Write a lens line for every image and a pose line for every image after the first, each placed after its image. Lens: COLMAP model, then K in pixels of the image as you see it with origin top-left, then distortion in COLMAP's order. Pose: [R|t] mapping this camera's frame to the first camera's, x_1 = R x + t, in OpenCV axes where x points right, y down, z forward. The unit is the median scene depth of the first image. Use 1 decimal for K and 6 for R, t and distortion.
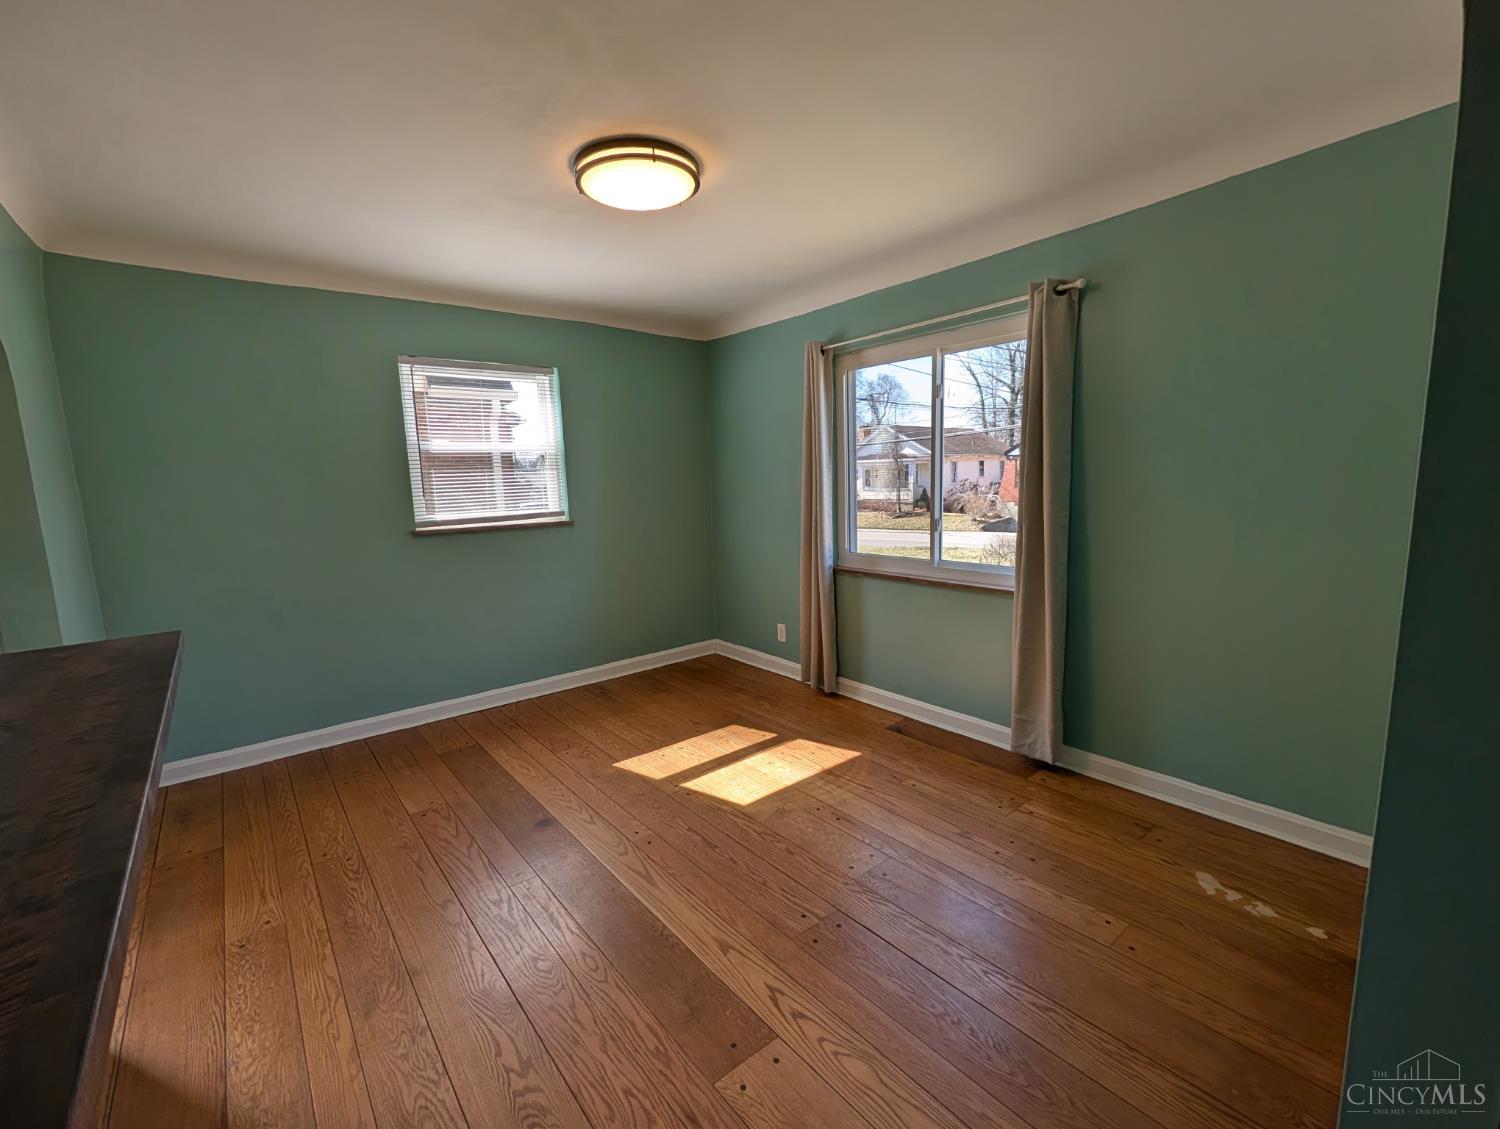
lens RADIAL K [[611.6, 0, 750.0], [0, 611.6, 564.5], [0, 0, 1]] dist [0.001386, 0.000467]
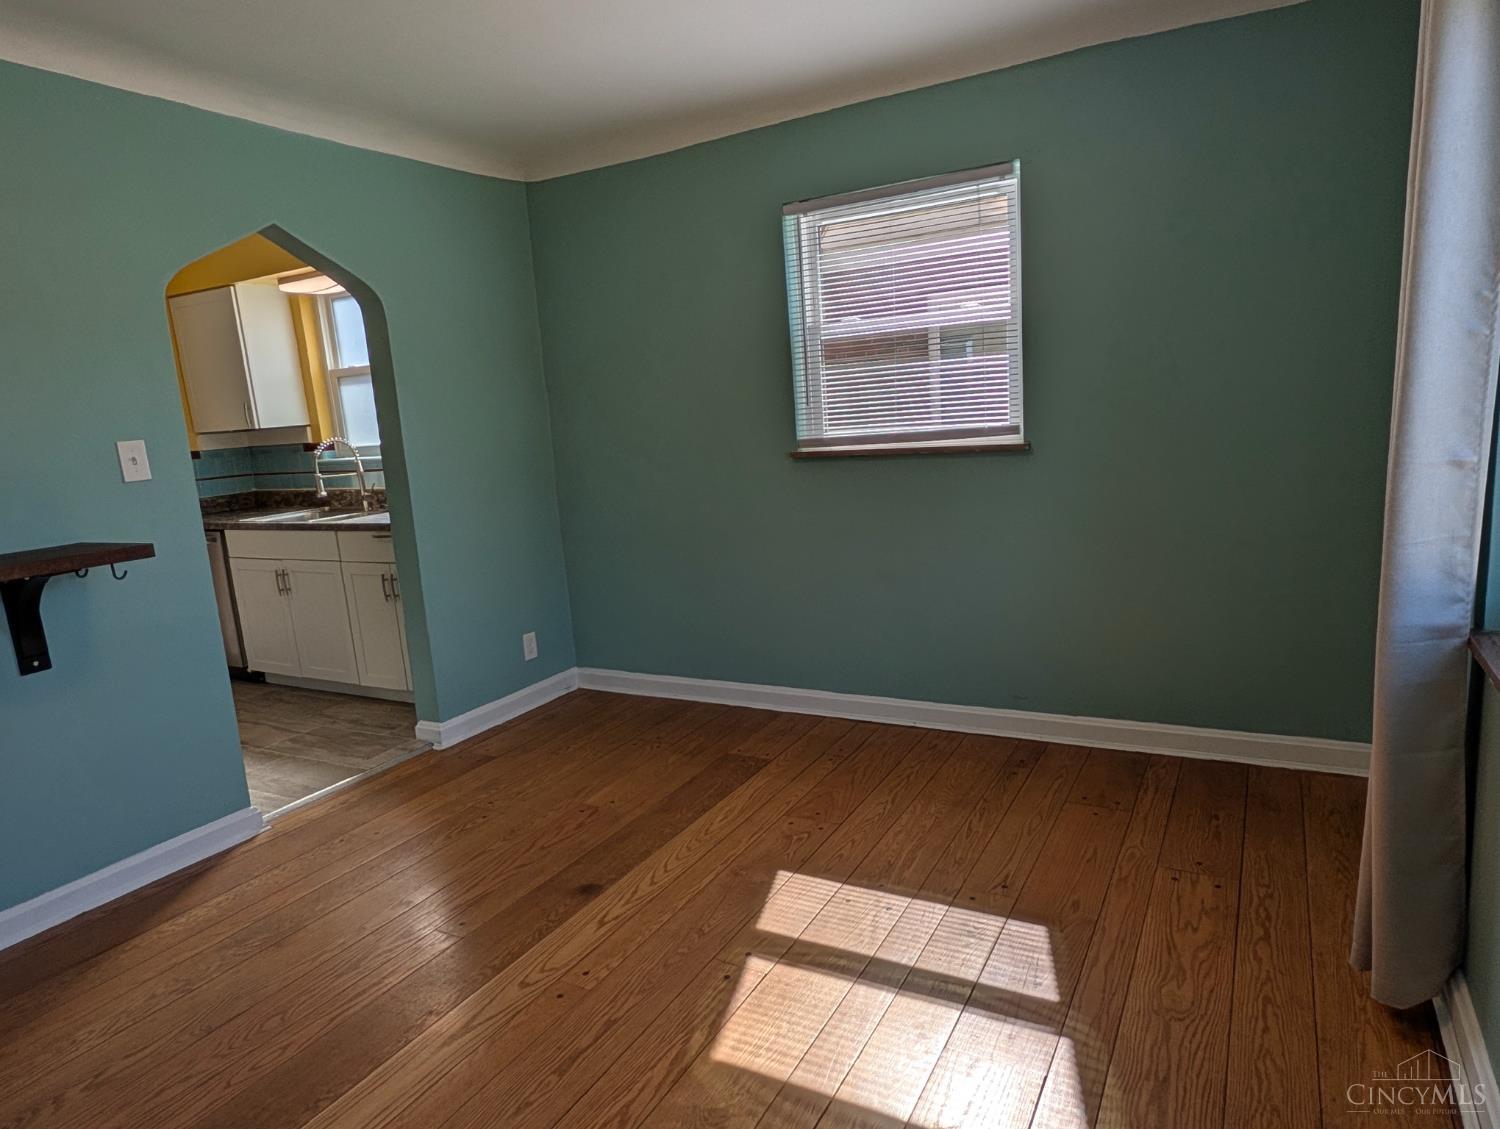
lens RADIAL K [[902.6, 0, 750.0], [0, 902.6, 564.5], [0, 0, 1]] dist [0.004010, 0.000292]
pose [[0.398043, 0.159711, -0.903357, 0.418412], [-0.075905, 0.987086, 0.141068, -0.069584], [0.914221, 0.012419, 0.405026, 0.516239]]
